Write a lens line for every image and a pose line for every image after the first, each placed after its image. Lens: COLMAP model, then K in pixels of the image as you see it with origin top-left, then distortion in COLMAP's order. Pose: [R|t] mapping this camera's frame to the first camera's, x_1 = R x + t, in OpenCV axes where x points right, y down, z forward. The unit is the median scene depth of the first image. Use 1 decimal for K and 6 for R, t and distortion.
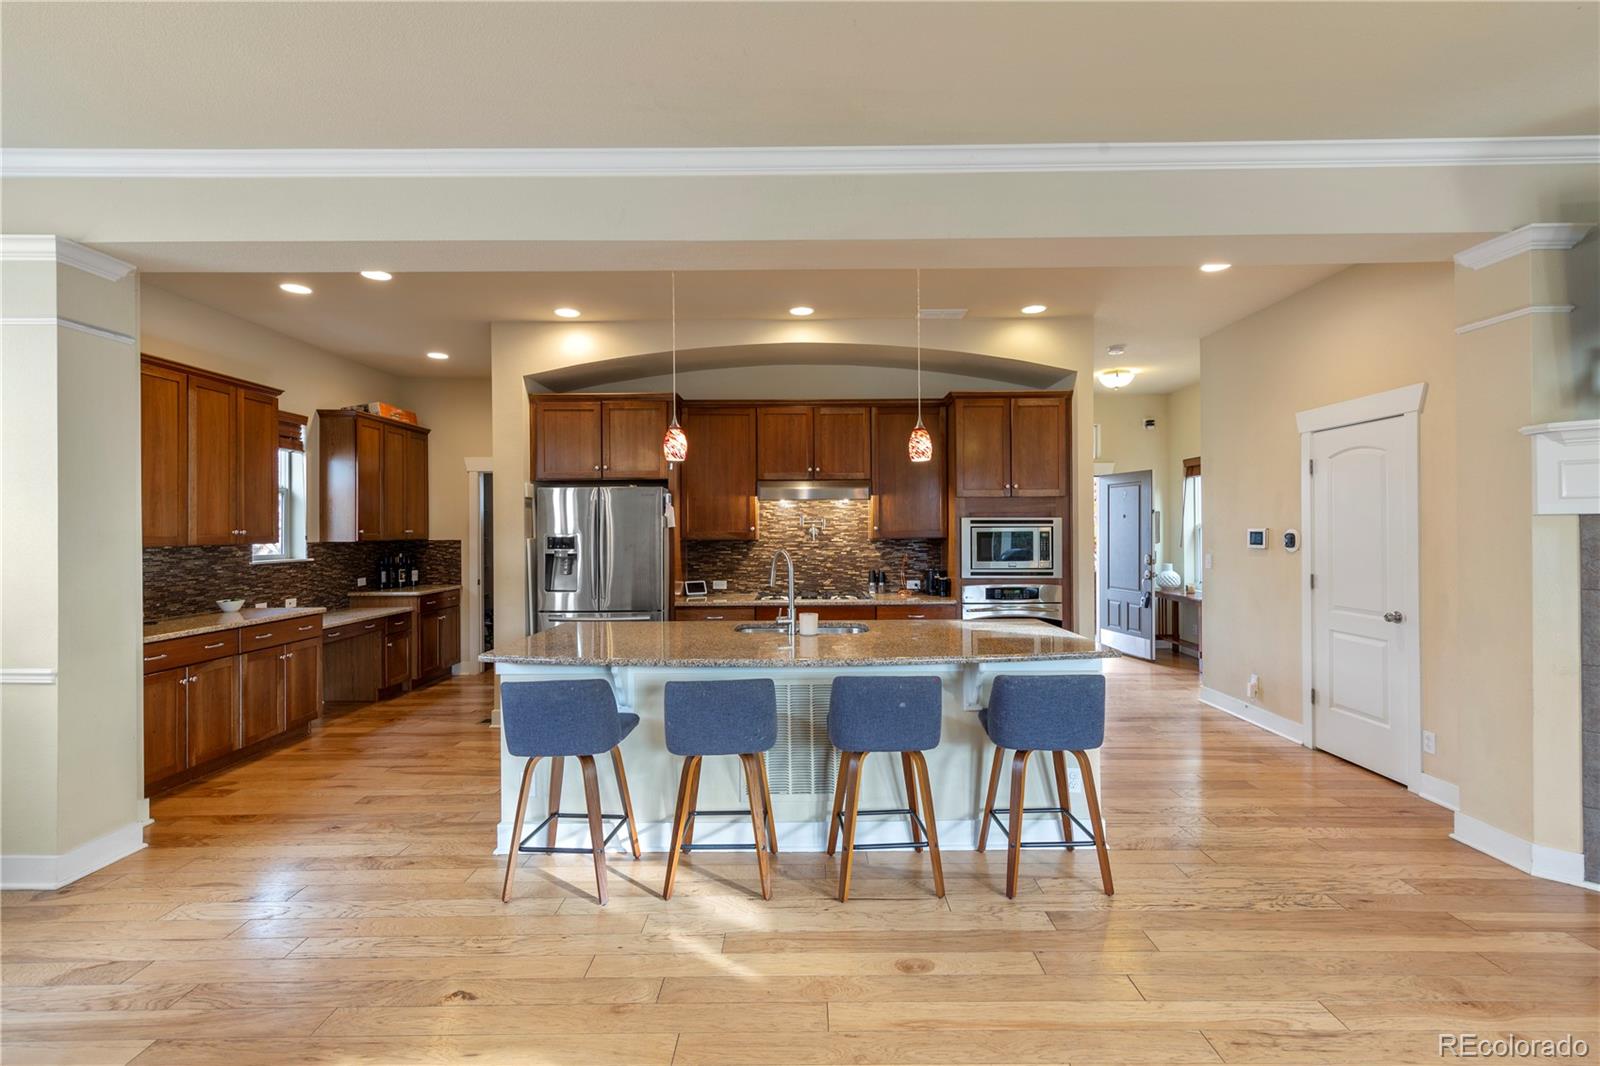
lens RADIAL K [[755.2, 0, 795.9], [0, 755.2, 531.3], [0, 0, 1]] dist [-0.001409, -0.000185]
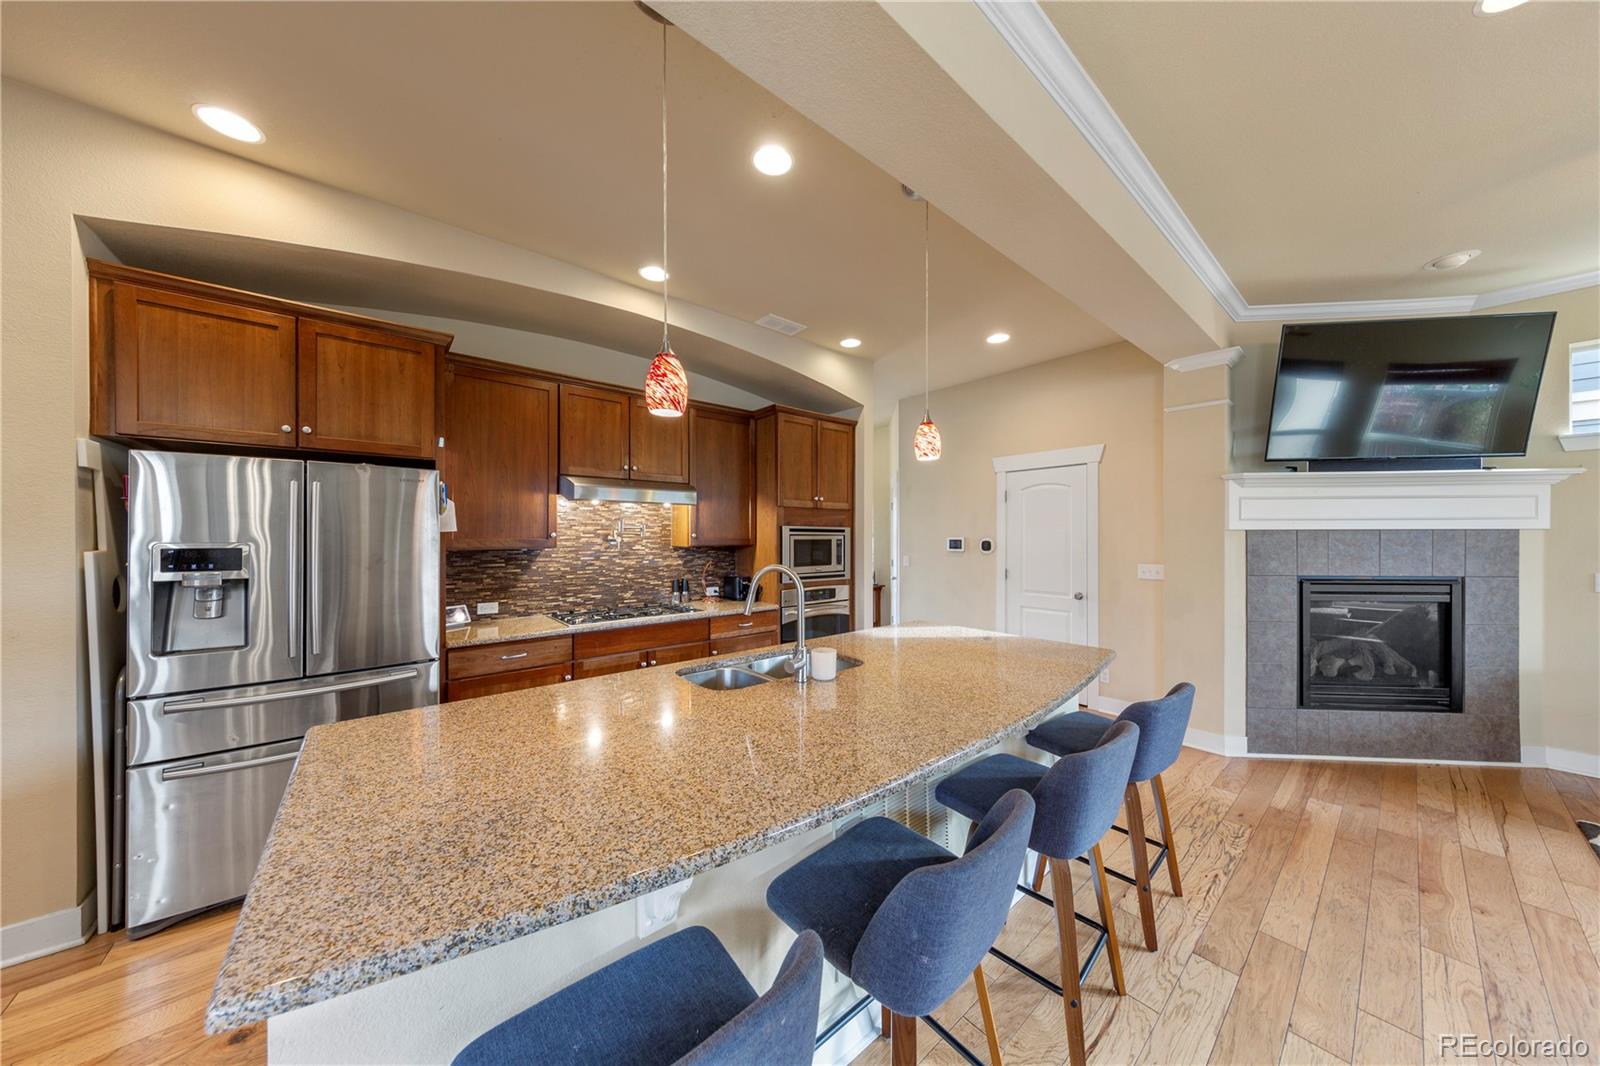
lens RADIAL K [[515.7, 0, 808.5], [0, 515.7, 538.5], [0, 0, 1]] dist [0.002386, 0.000102]
pose [[0.744018, 0.002539, 0.668155, -0.232942], [-0.003378, 0.999994, -0.000038, -0.000689], [-0.668151, -0.002229, 0.744022, 0.441757]]
